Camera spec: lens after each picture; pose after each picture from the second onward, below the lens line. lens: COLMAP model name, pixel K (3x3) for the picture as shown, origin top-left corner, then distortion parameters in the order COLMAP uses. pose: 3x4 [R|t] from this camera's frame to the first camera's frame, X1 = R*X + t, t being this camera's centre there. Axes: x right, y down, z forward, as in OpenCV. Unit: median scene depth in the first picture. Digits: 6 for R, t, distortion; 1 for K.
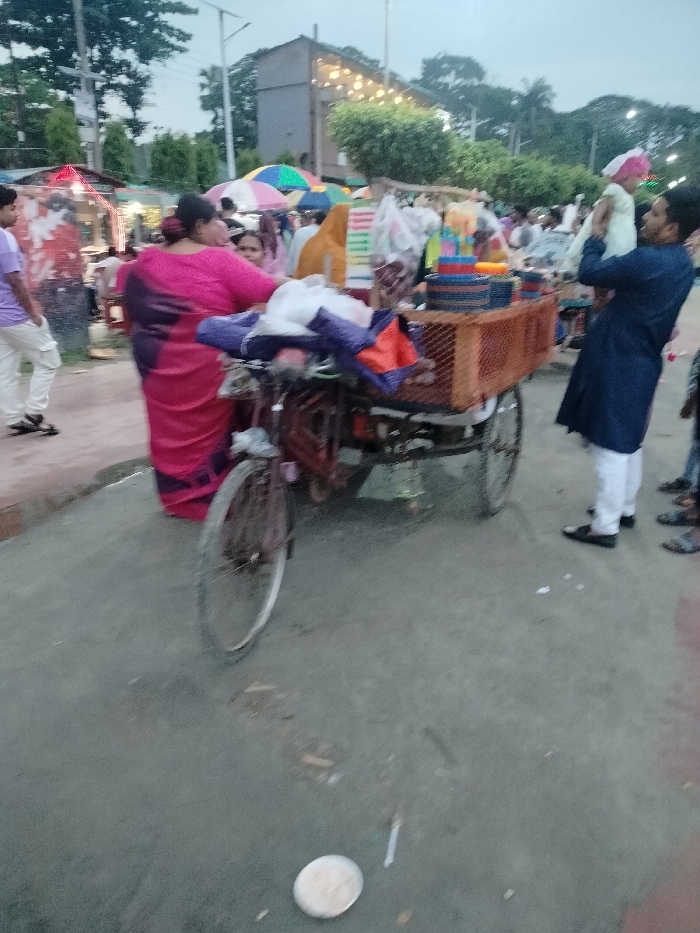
lens RADIAL K [[673.0, 0, 350.0], [0, 673.0, 466.5], [0, 0, 1]] dist [-0.003585, -0.004097]
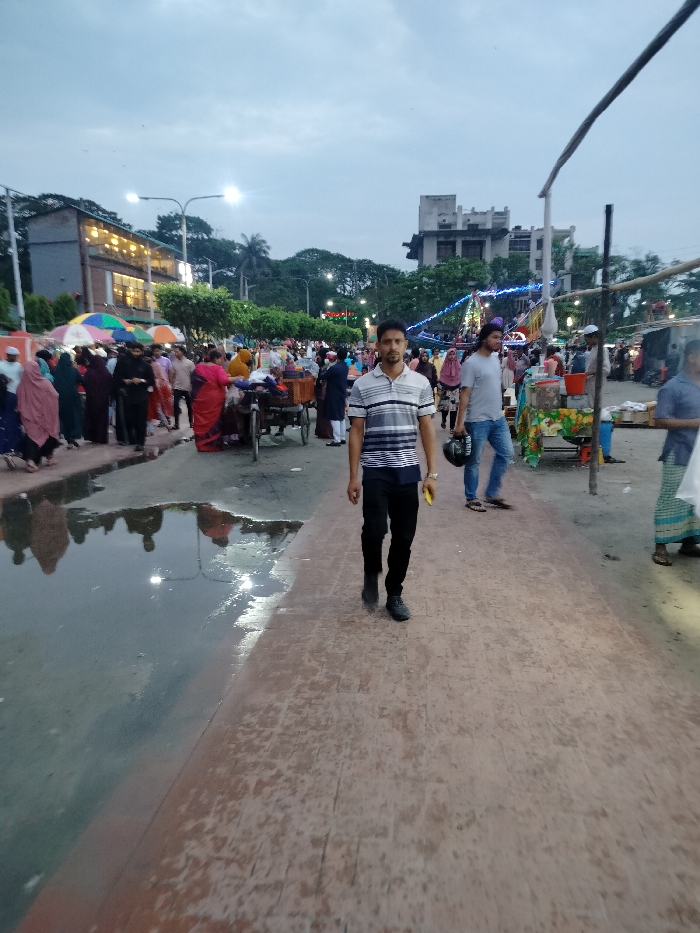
lens RADIAL K [[673.0, 0, 350.0], [0, 673.0, 466.5], [0, 0, 1]] dist [-0.003585, -0.004097]
pose [[0.926866, -0.072149, 0.368394, -0.067424], [0.134275, 0.980149, -0.145870, 0.059008], [-0.350556, 0.184668, 0.918155, -0.173857]]
